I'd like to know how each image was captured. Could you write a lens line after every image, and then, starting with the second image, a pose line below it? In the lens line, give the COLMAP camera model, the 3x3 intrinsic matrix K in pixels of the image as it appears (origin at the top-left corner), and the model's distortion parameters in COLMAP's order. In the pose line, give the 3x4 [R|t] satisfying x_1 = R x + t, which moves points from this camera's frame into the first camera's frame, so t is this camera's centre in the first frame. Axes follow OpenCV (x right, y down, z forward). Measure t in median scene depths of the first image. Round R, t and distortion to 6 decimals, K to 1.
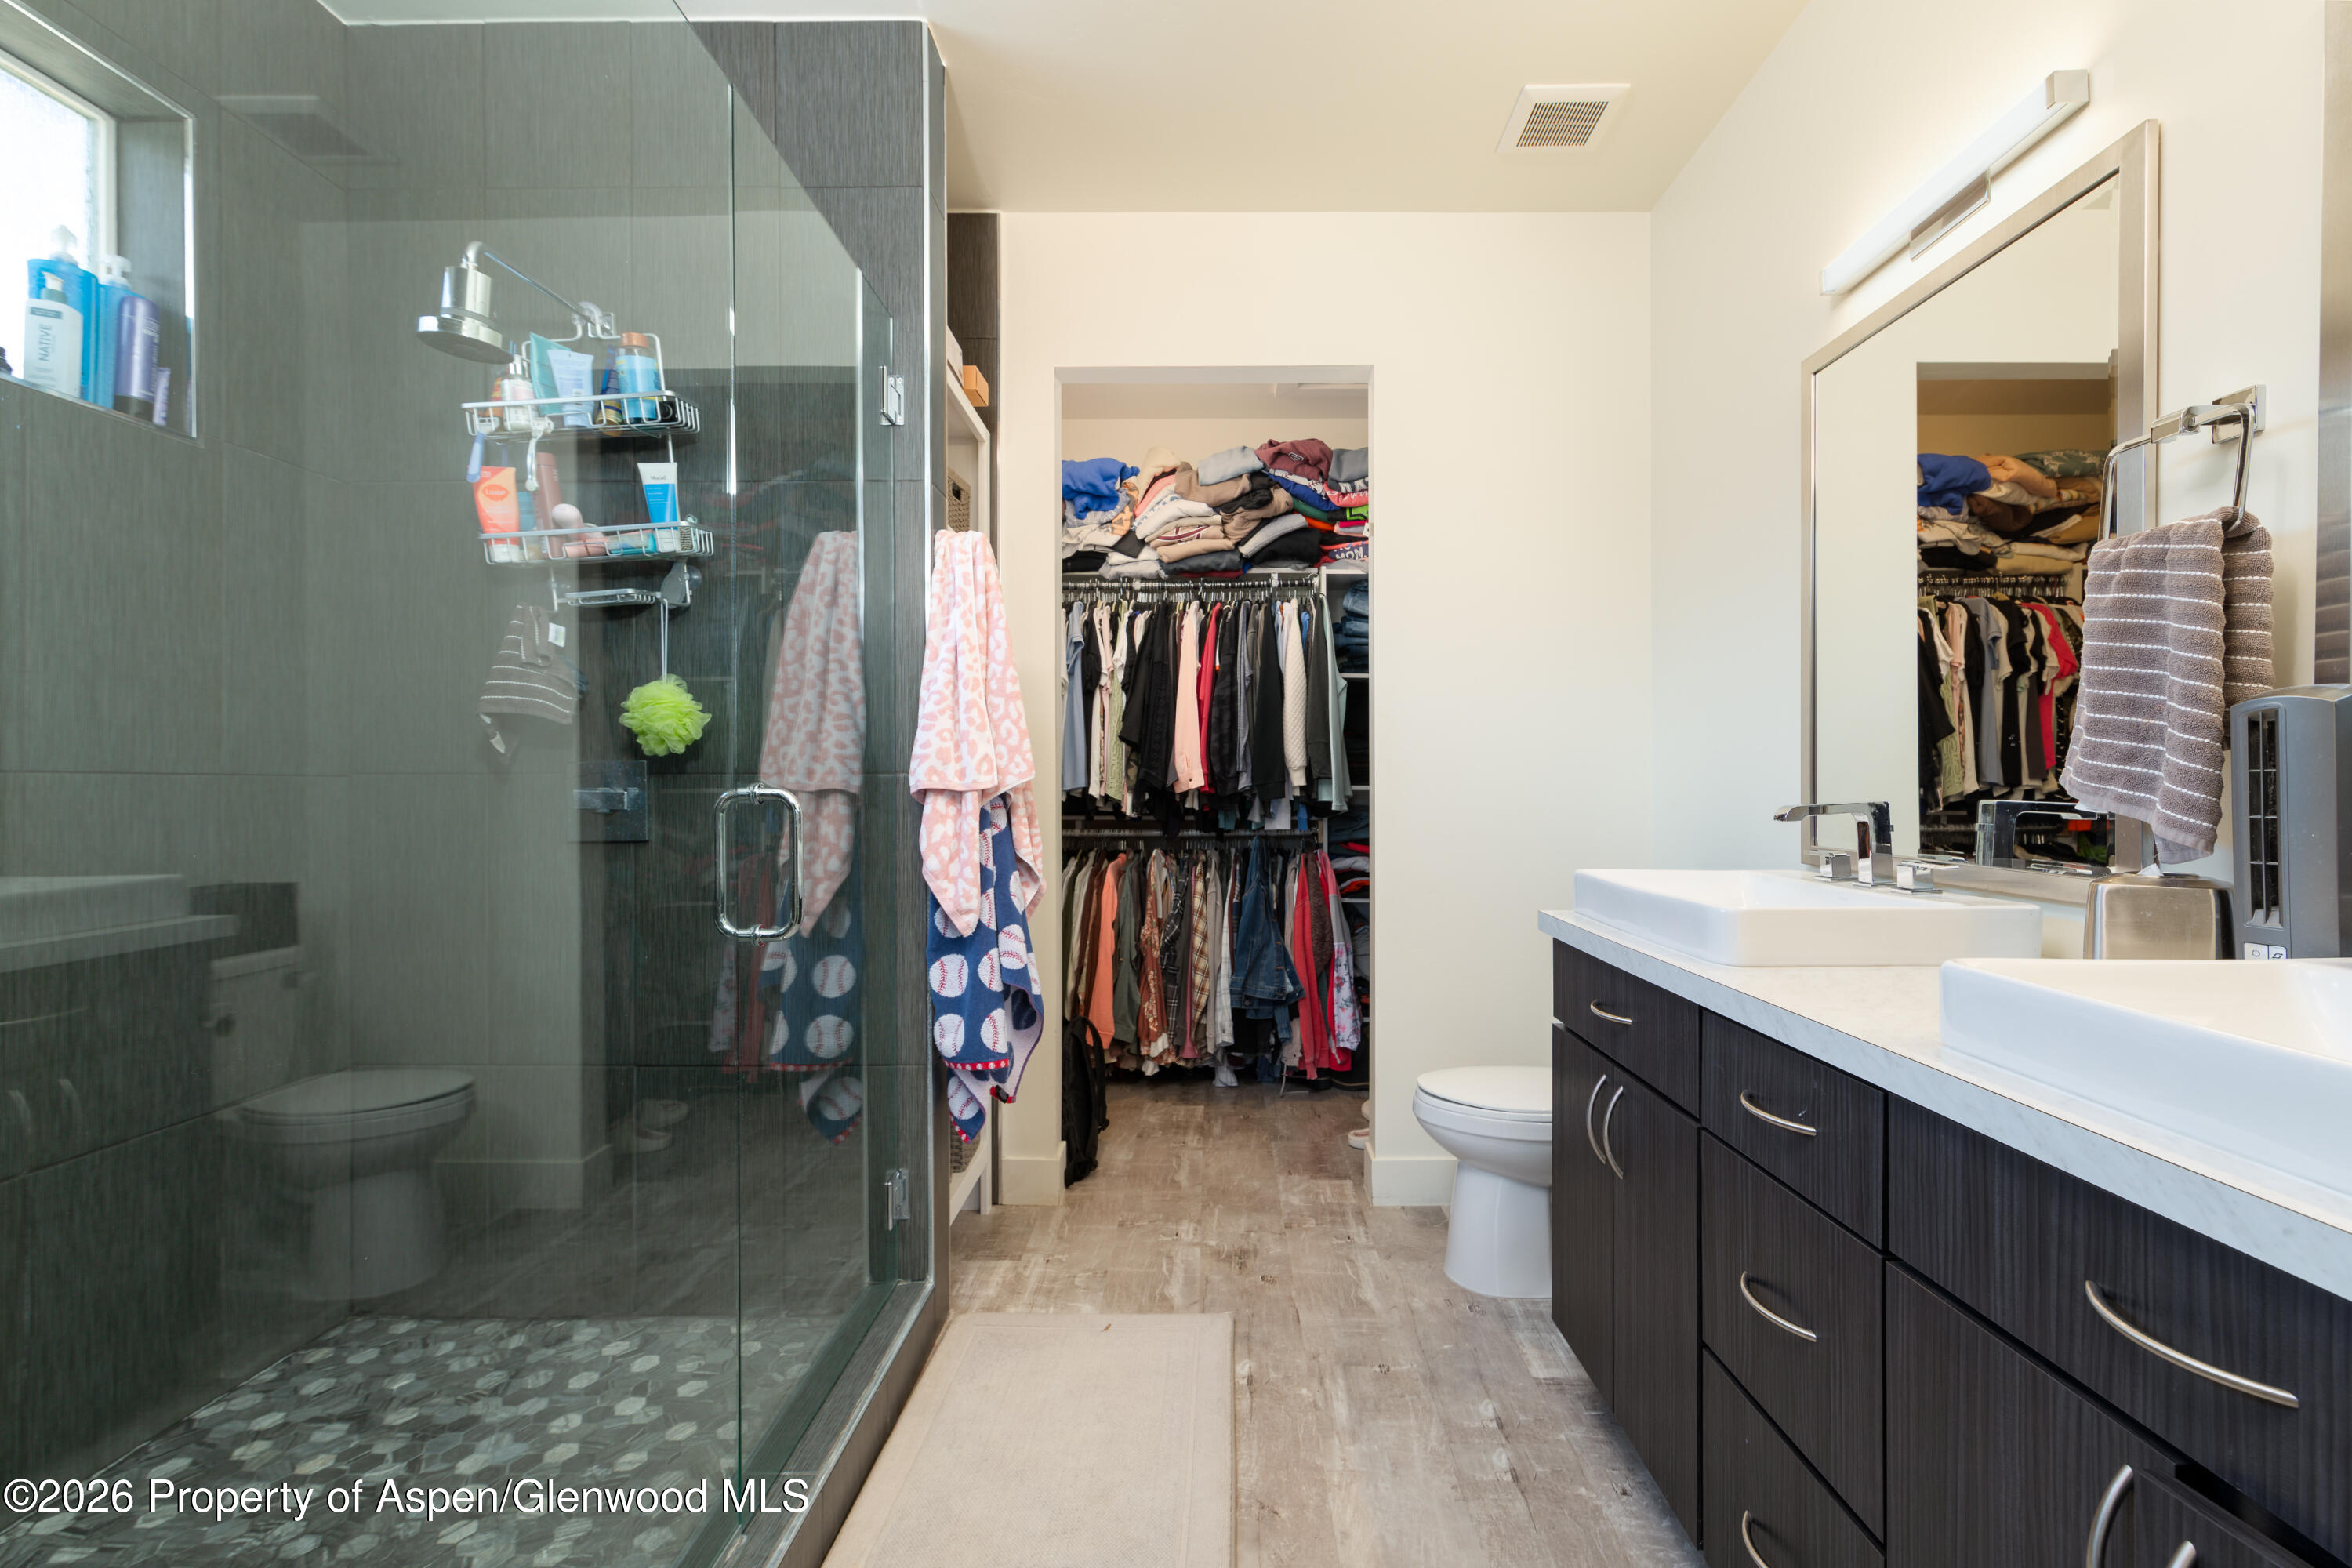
lens RADIAL K [[1018.1, 0, 1188.9], [0, 1018.1, 786.4], [0, 0, 1]] dist [0.012883, -0.000616]
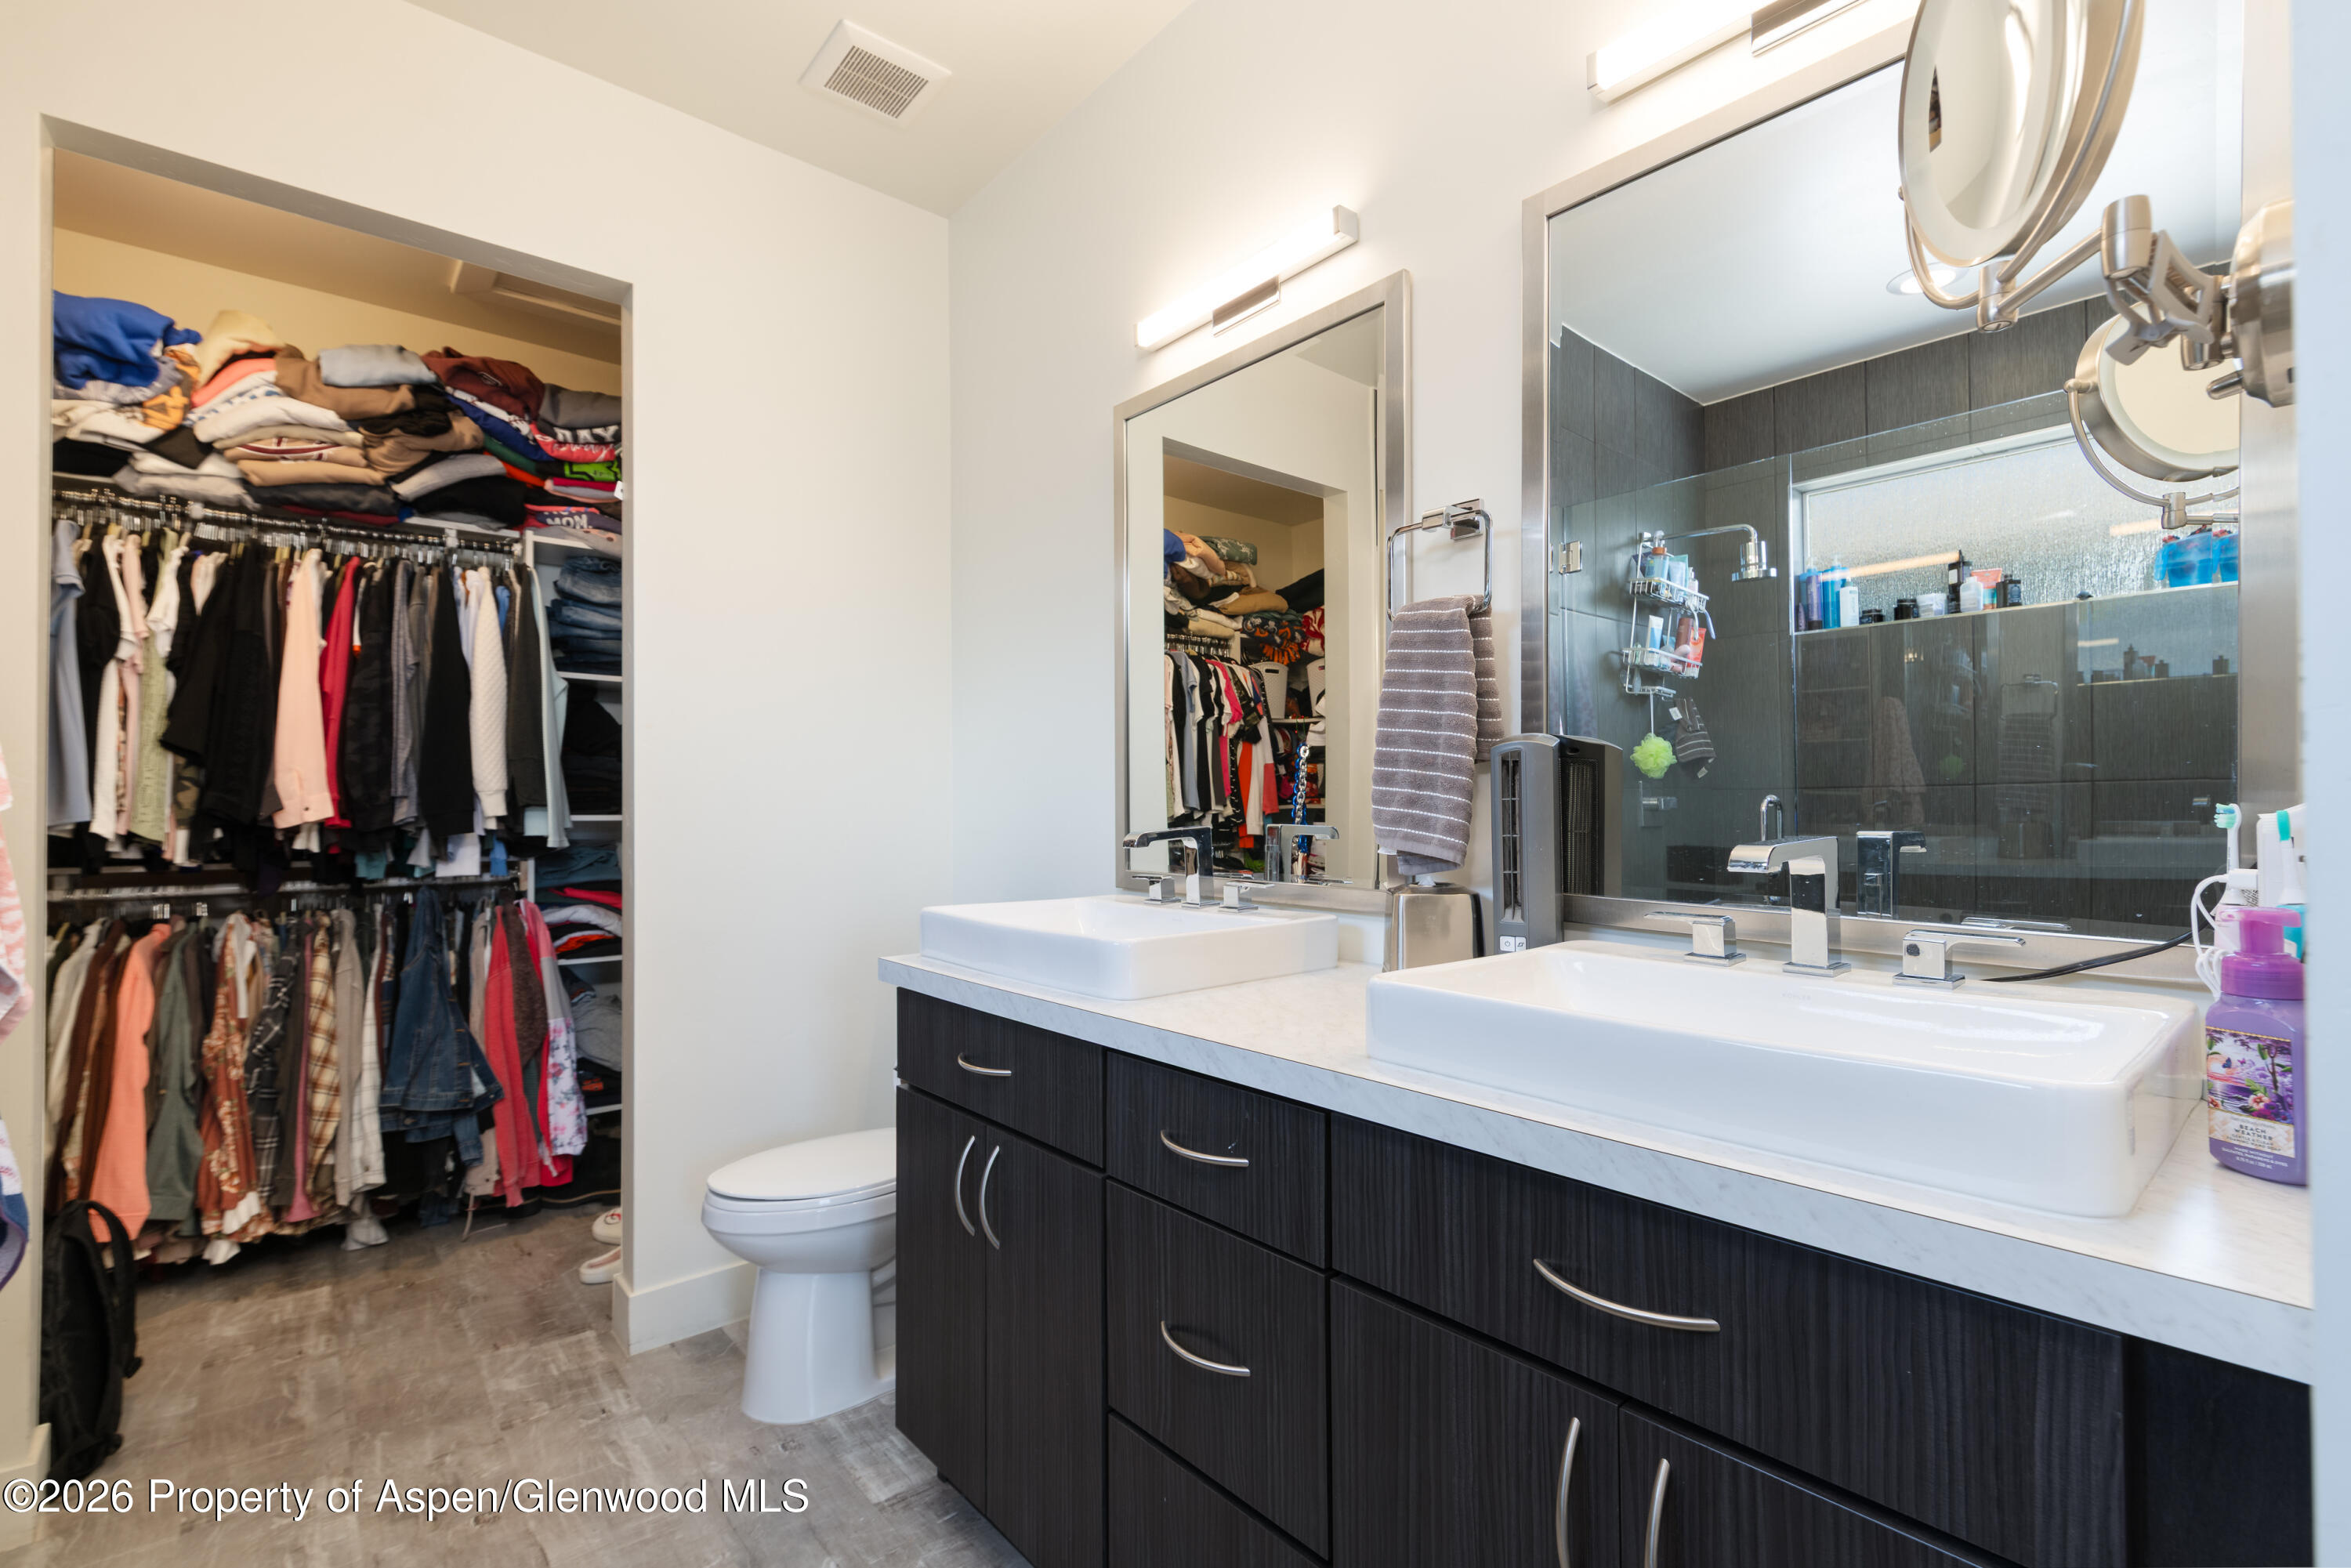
lens RADIAL K [[1064.7, 0, 1174.1], [0, 1064.7, 792.3], [0, 0, 1]] dist [0.012291, -0.003896]
pose [[0.750394, 0.005926, 0.660964, -0.045681], [0.006982, 0.999833, -0.016892, -0.001485], [-0.660954, 0.017290, 0.750227, 0.096160]]
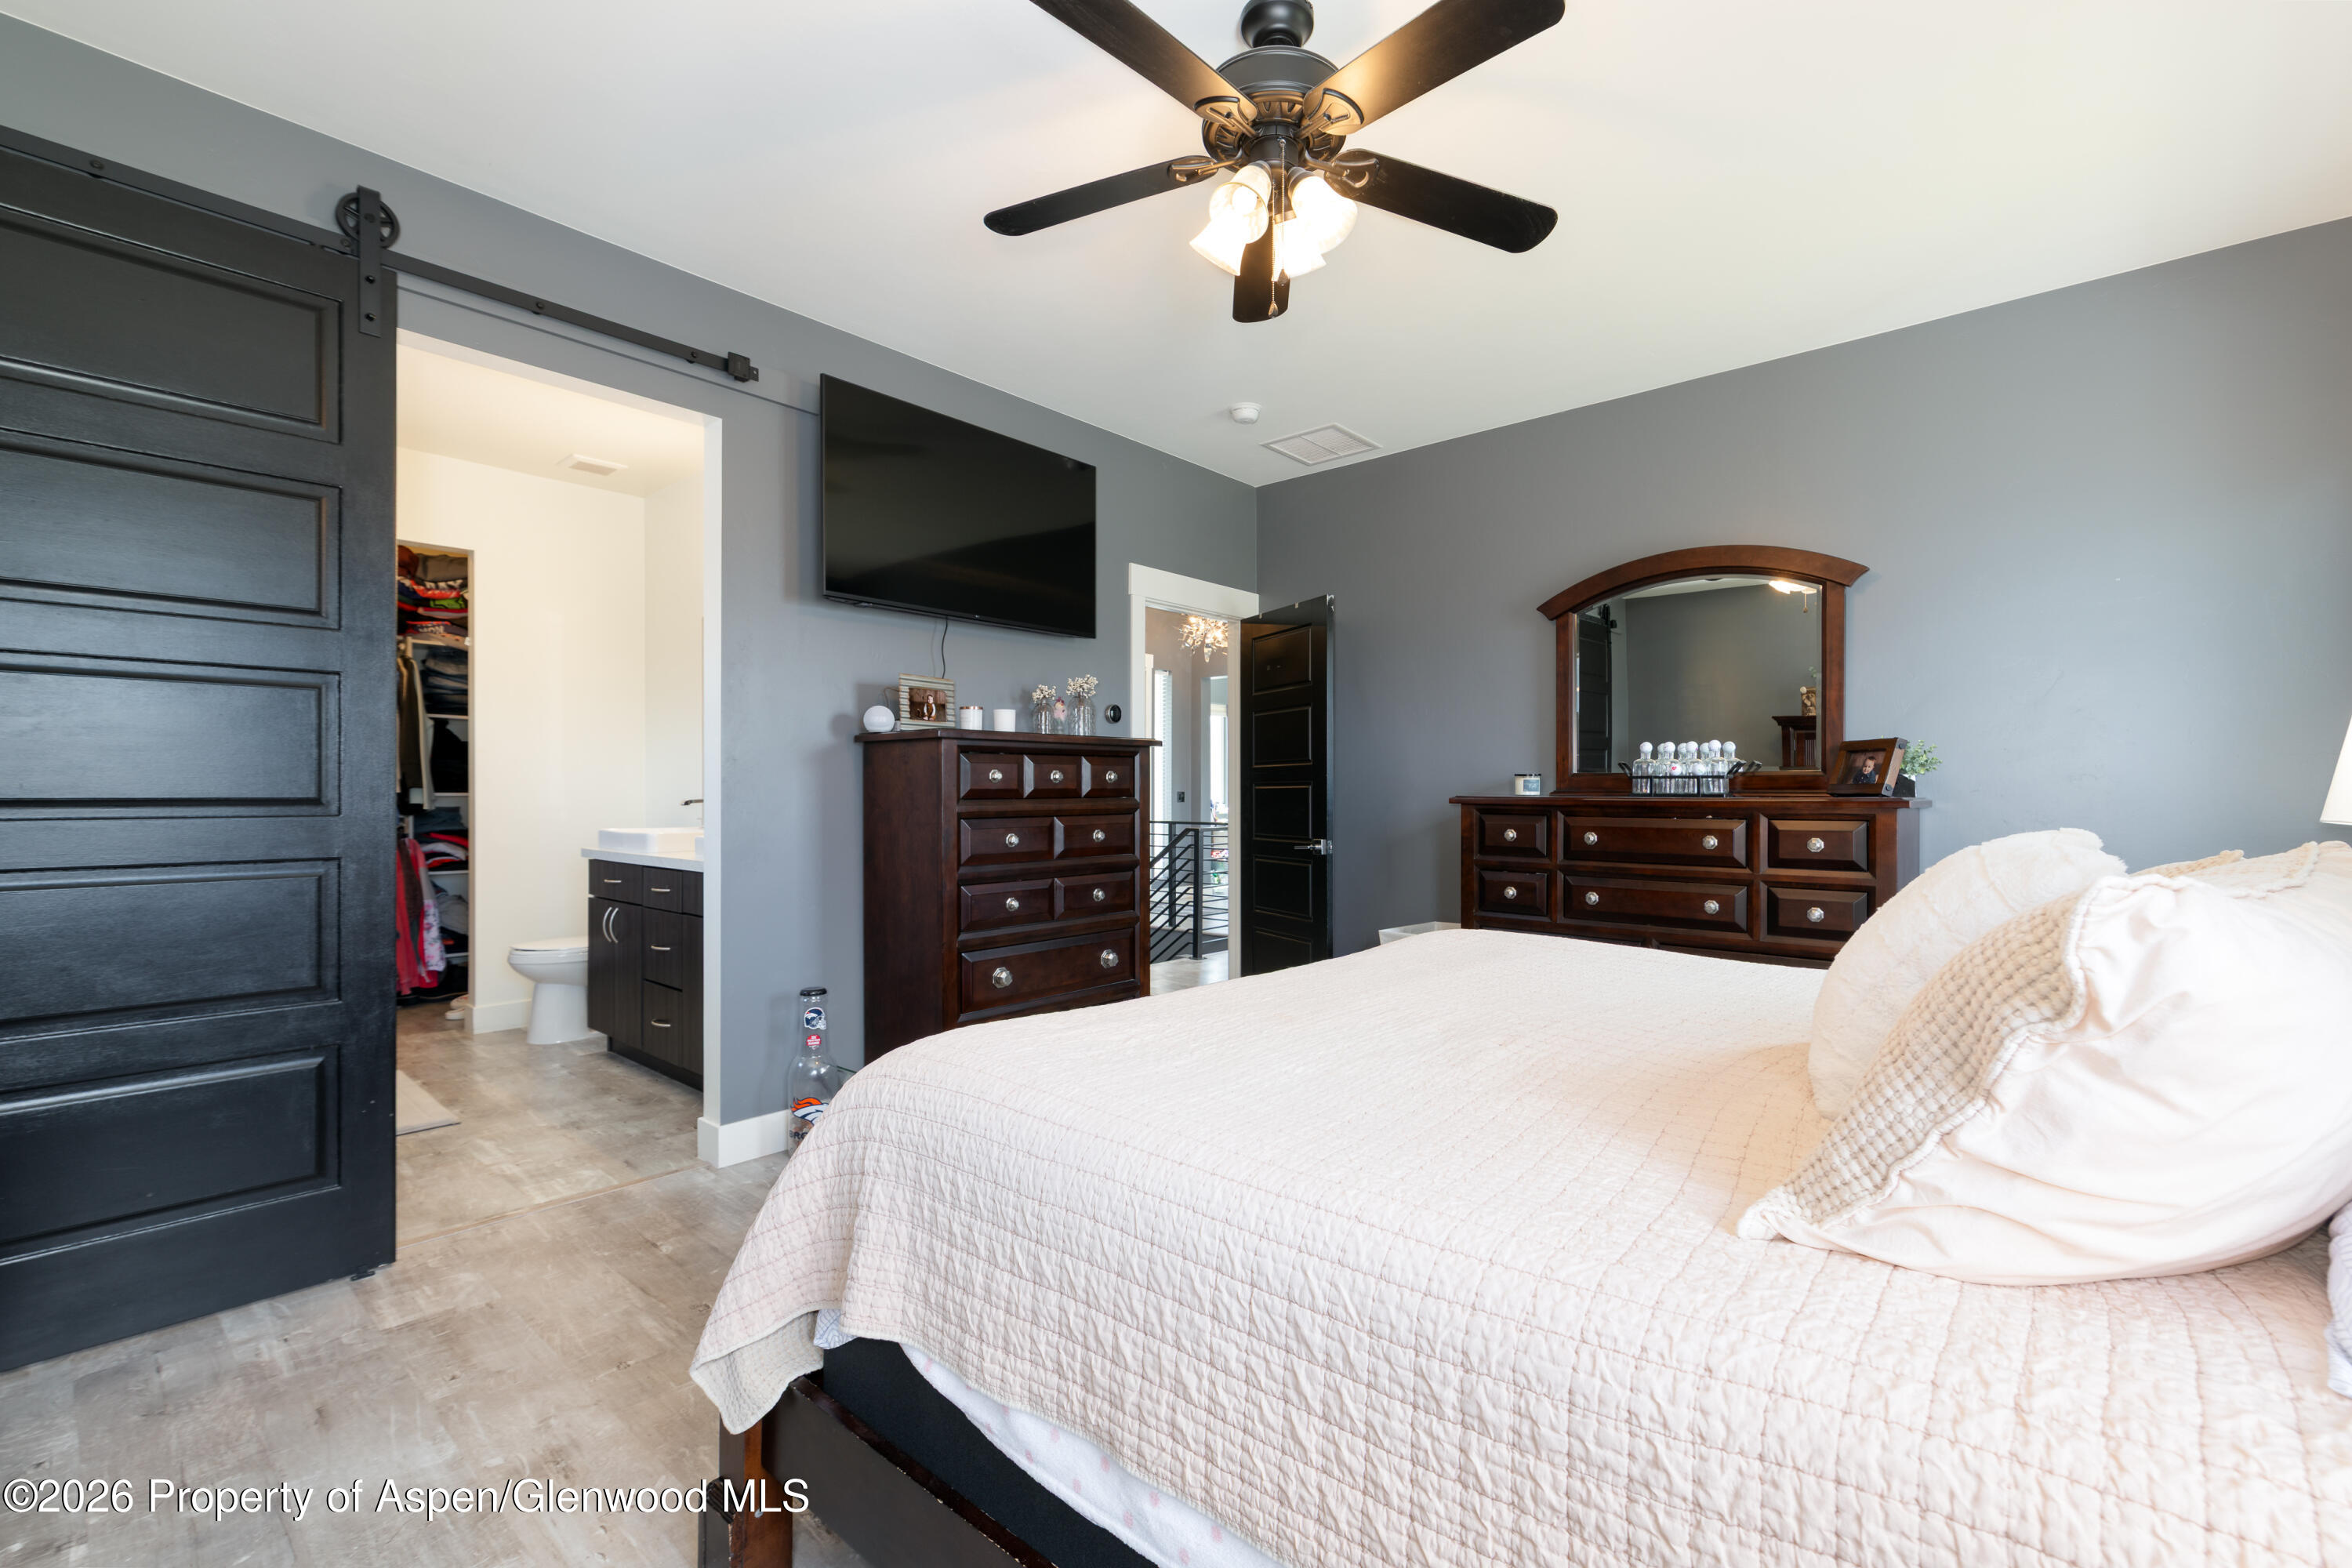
lens RADIAL K [[1018.1, 0, 1220.8], [0, 1018.1, 790.4], [0, 0, 1]] dist [0.012883, -0.000616]
pose [[0.632172, -0.001208, 0.774827, -0.332006], [0.003033, 0.999995, -0.000915, 0.001525], [-0.774822, 0.002928, 0.632172, -0.981961]]
